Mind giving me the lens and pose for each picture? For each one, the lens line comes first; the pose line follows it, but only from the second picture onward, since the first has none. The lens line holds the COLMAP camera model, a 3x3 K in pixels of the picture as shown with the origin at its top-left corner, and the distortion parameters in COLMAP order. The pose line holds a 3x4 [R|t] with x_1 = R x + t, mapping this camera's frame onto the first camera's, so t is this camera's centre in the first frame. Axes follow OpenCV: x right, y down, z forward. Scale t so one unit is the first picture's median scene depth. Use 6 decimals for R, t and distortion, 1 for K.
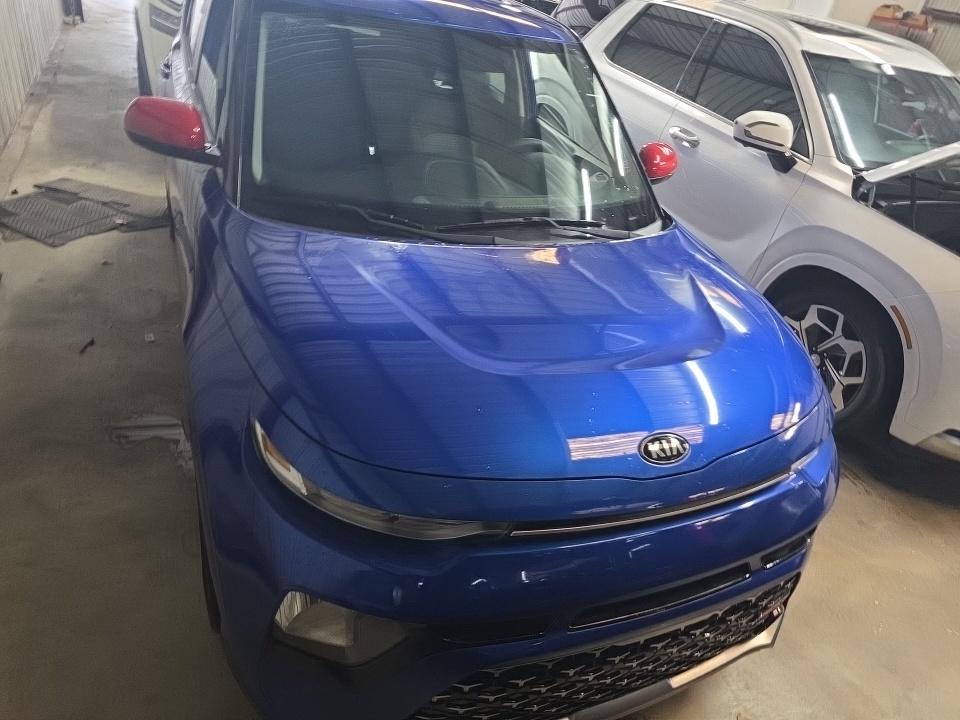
lens RADIAL K [[638.2, 0, 480.1], [0, 638.2, 377.2], [0, 0, 1]] dist [0.001266, 0.001601]
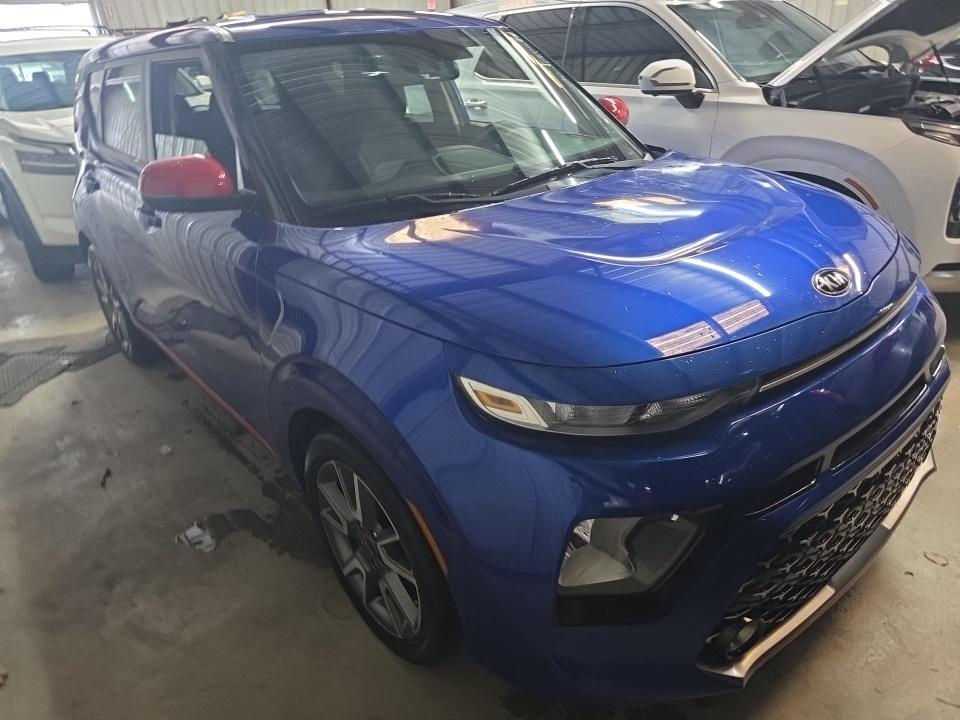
lens RADIAL K [[648.9, 0, 480.0], [0, 648.9, 360.0], [0, 0, 1]] dist [0.008996, 0.001433]
pose [[0.933444, -0.330088, 0.140442, -0.173446], [0.343882, 0.934843, -0.088395, 0.052325], [-0.102113, 0.130807, 0.986135, 0.014491]]
